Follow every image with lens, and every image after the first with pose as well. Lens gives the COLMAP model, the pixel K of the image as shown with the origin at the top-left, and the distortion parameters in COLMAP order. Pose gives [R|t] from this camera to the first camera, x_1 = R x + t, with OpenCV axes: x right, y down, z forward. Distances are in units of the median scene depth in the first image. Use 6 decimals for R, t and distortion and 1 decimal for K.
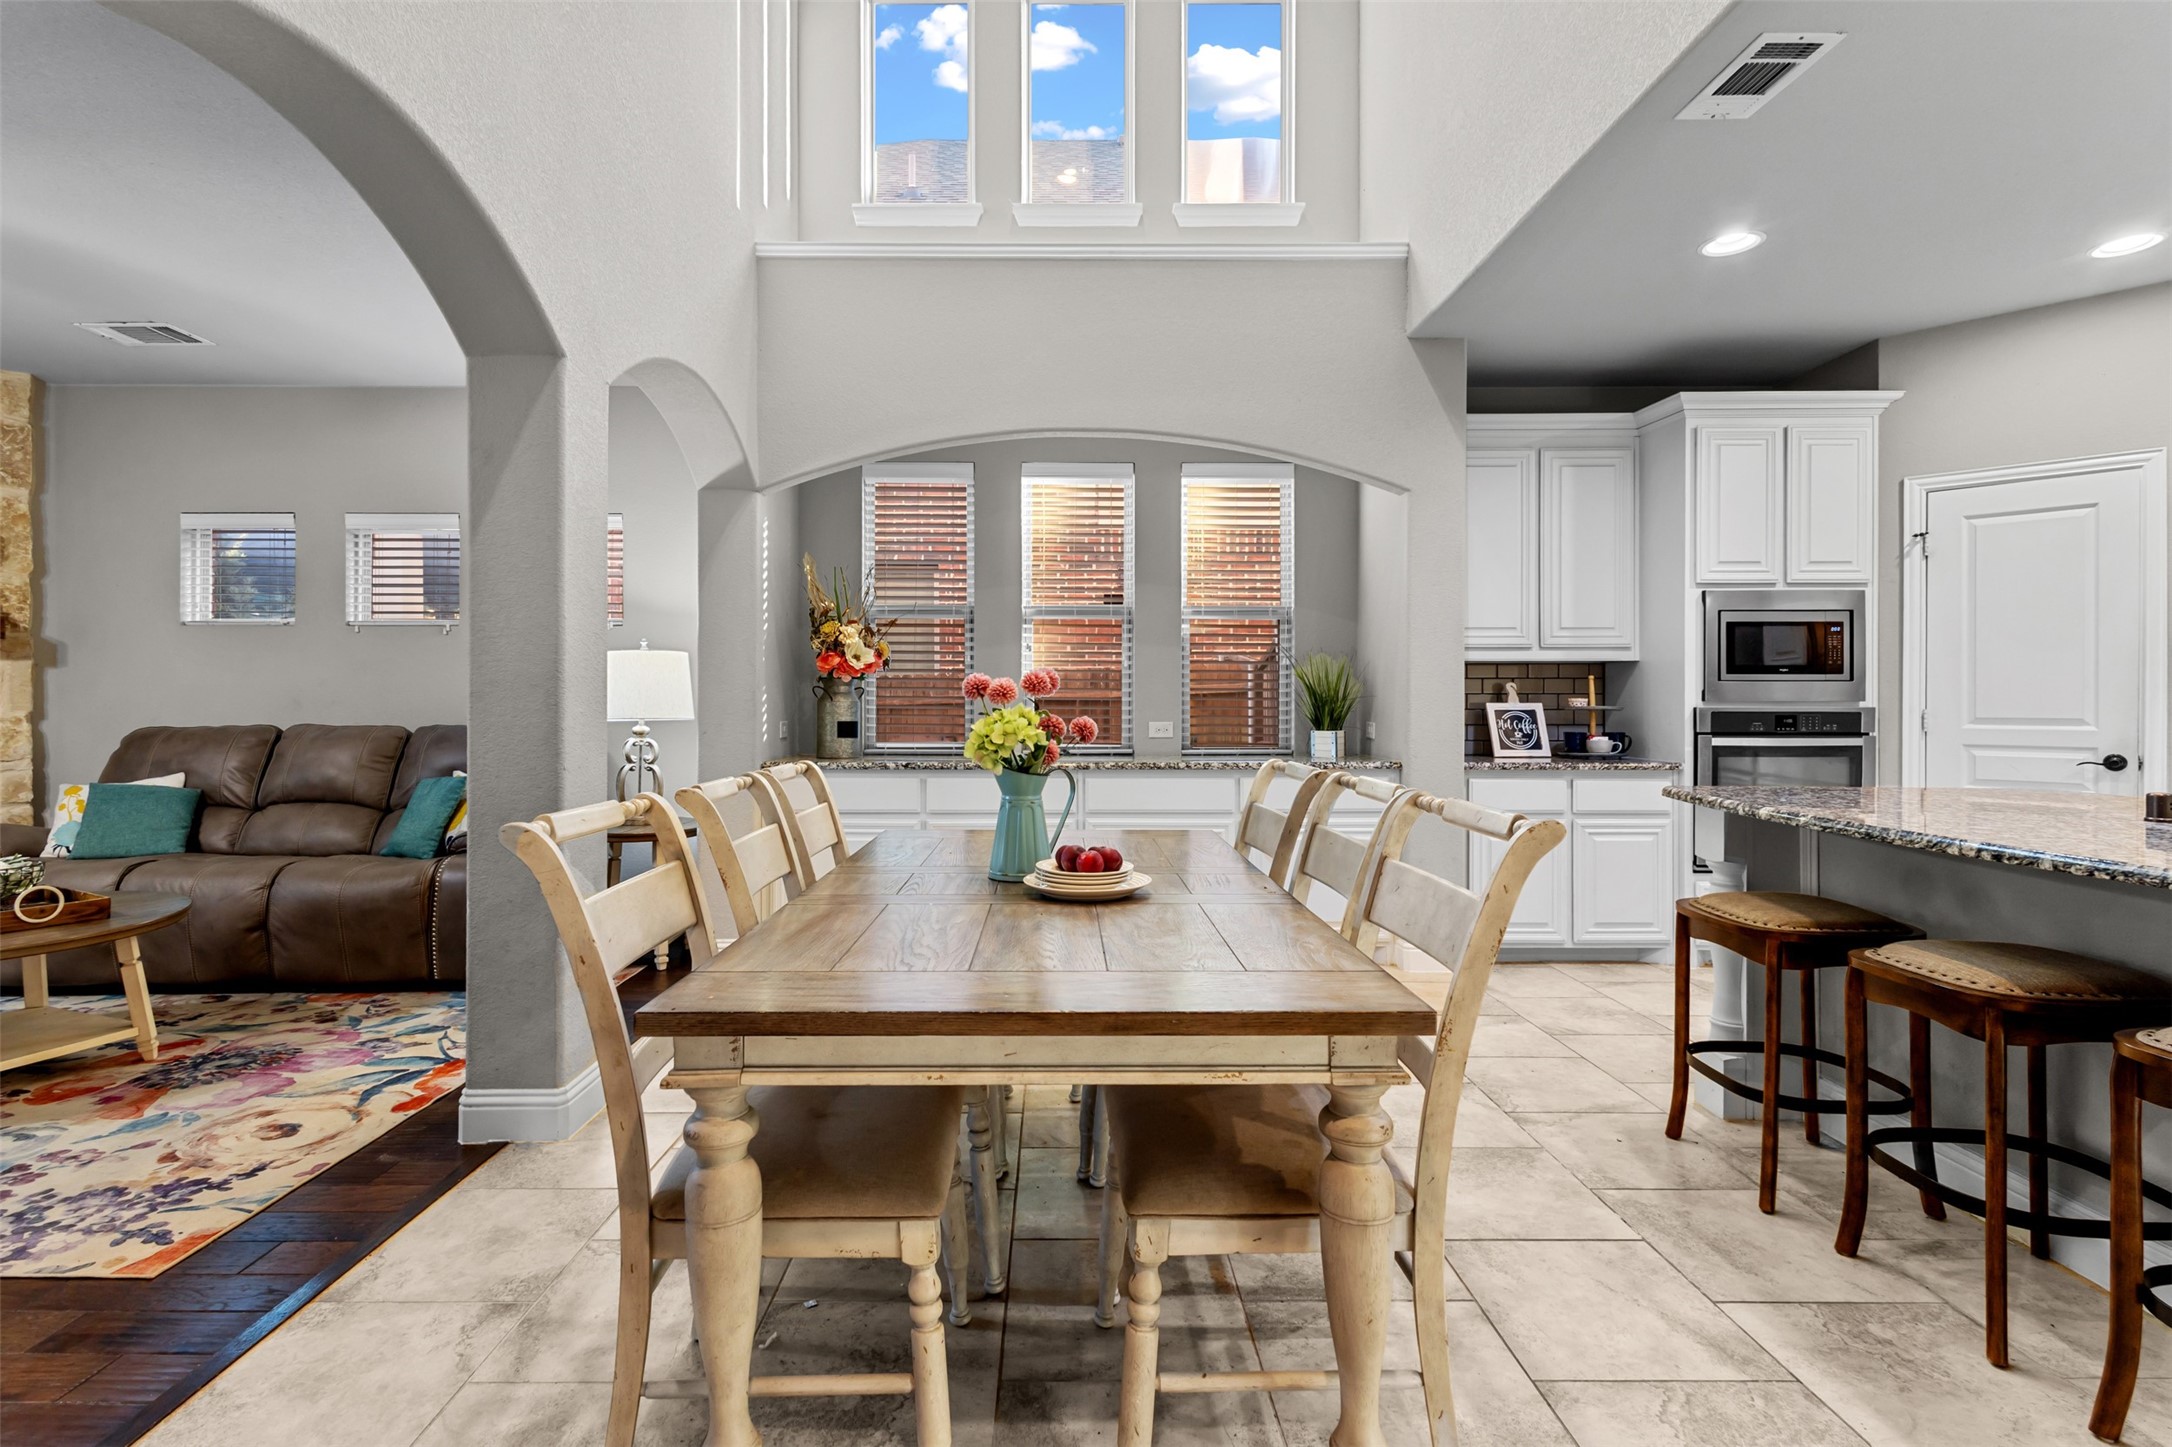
lens RADIAL K [[995.8, 0, 1077.1], [0, 995.8, 707.1], [0, 0, 1]] dist [0.001100, -0.000376]
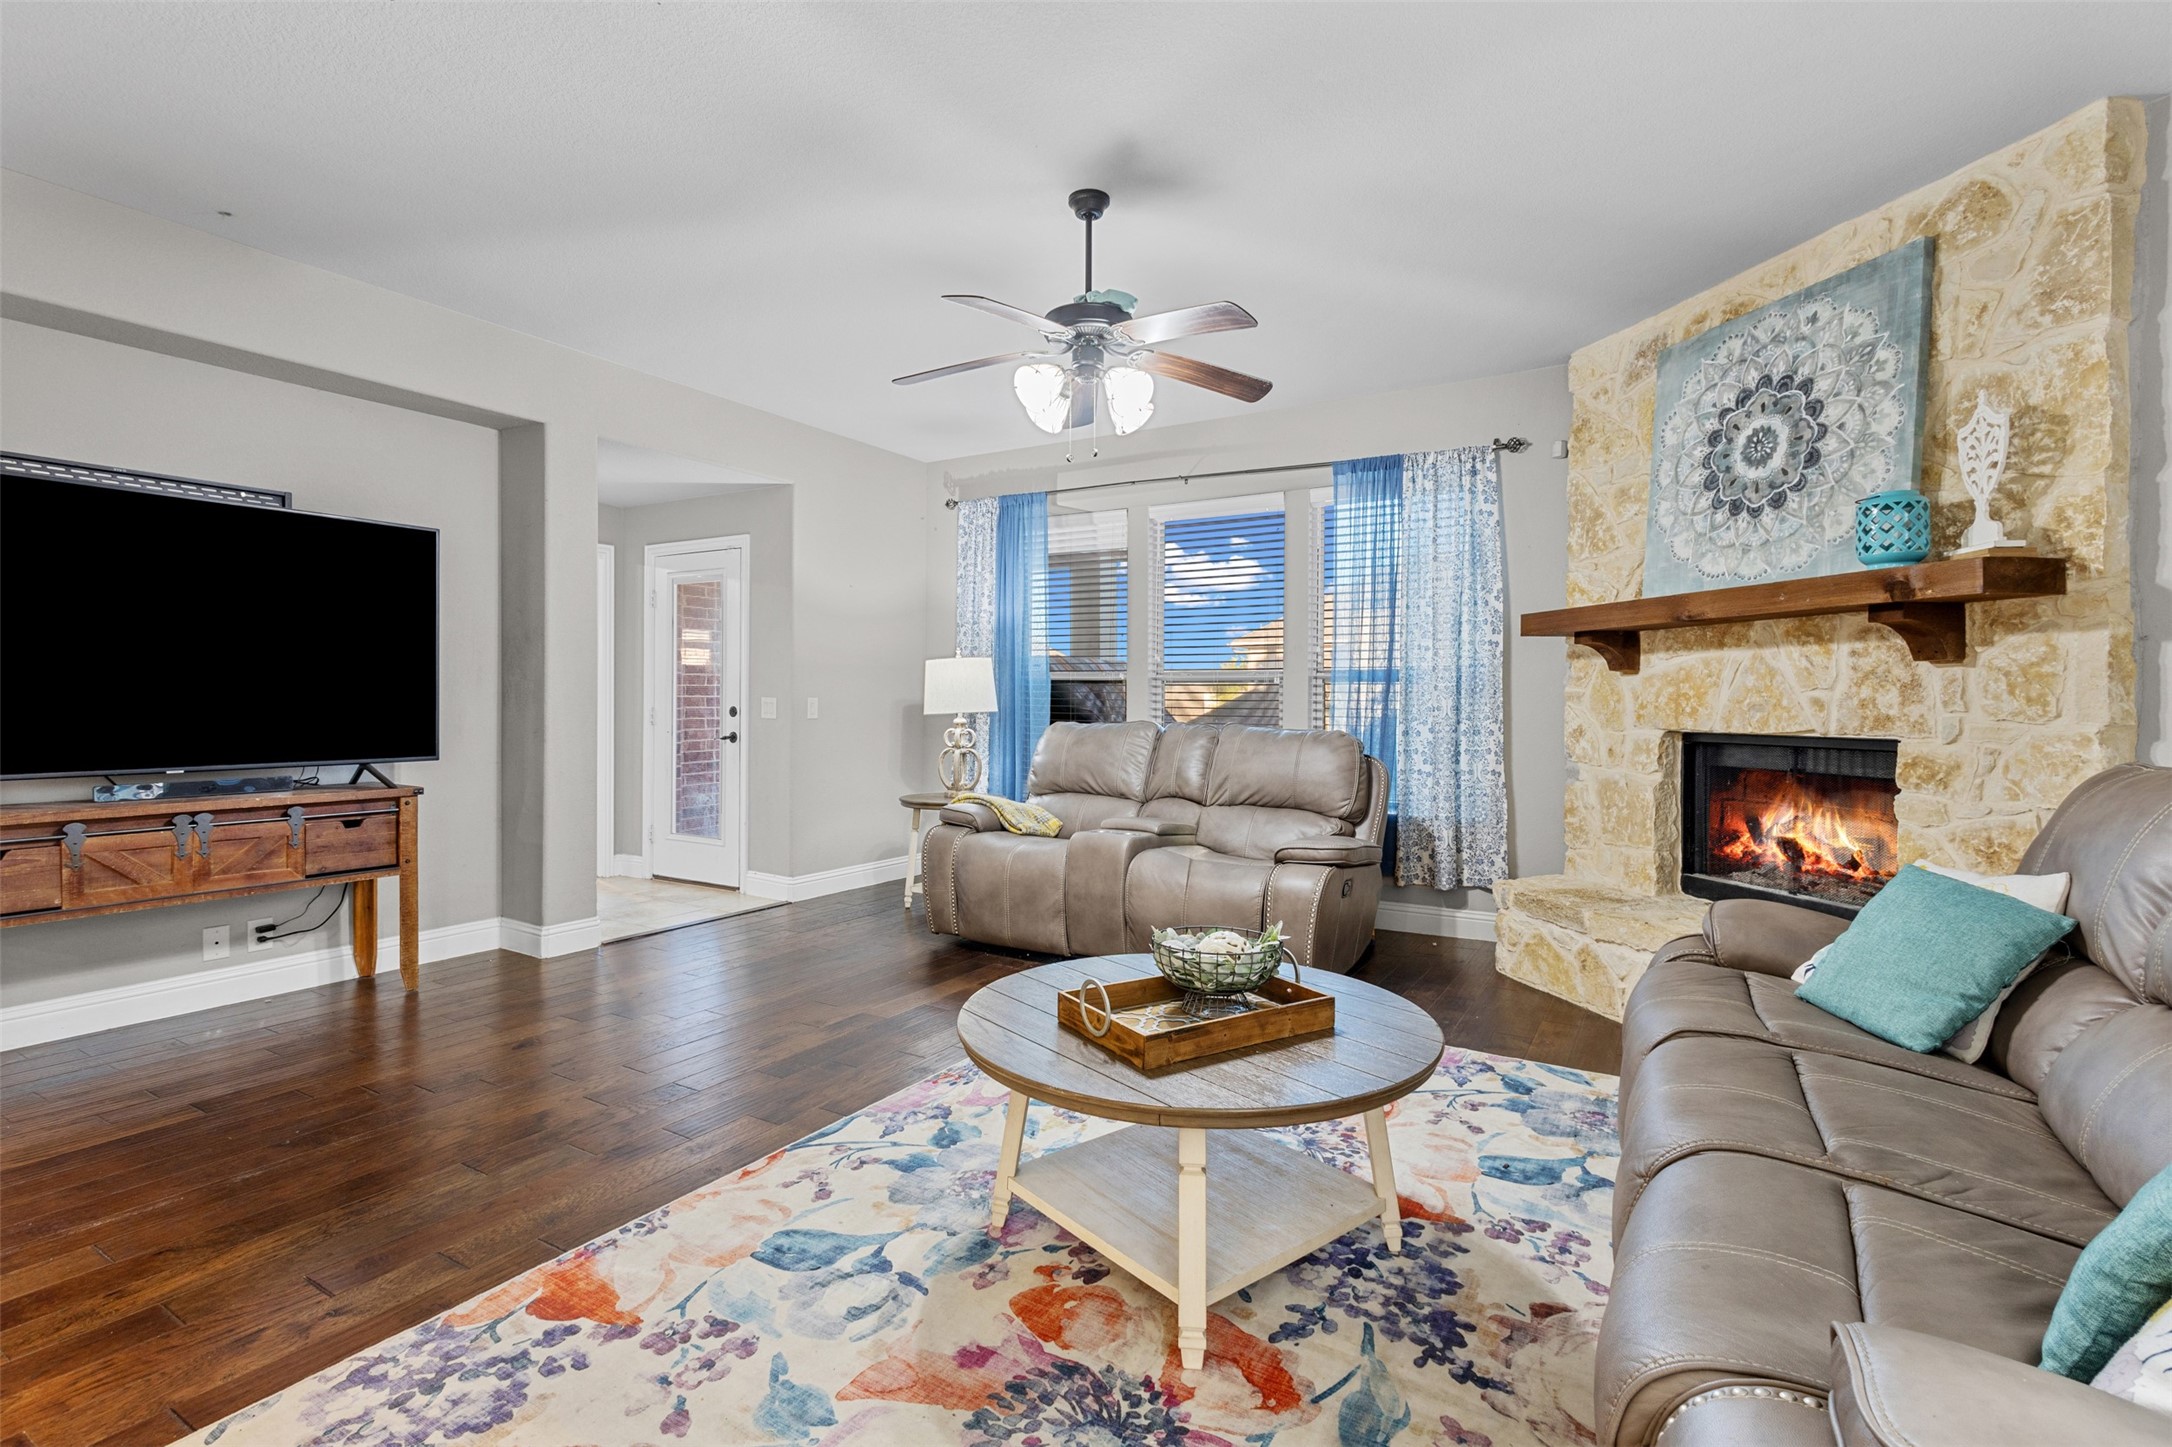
lens RADIAL K [[995.8, 0, 1079.9], [0, 995.8, 713.0], [0, 0, 1]] dist [0.001100, -0.000376]
pose [[-0.528441, 0.001960, -0.848968, -0.549514], [-0.013189, 0.999858, 0.010518, 0.000318], [0.848868, 0.016755, -0.528340, 1.508380]]
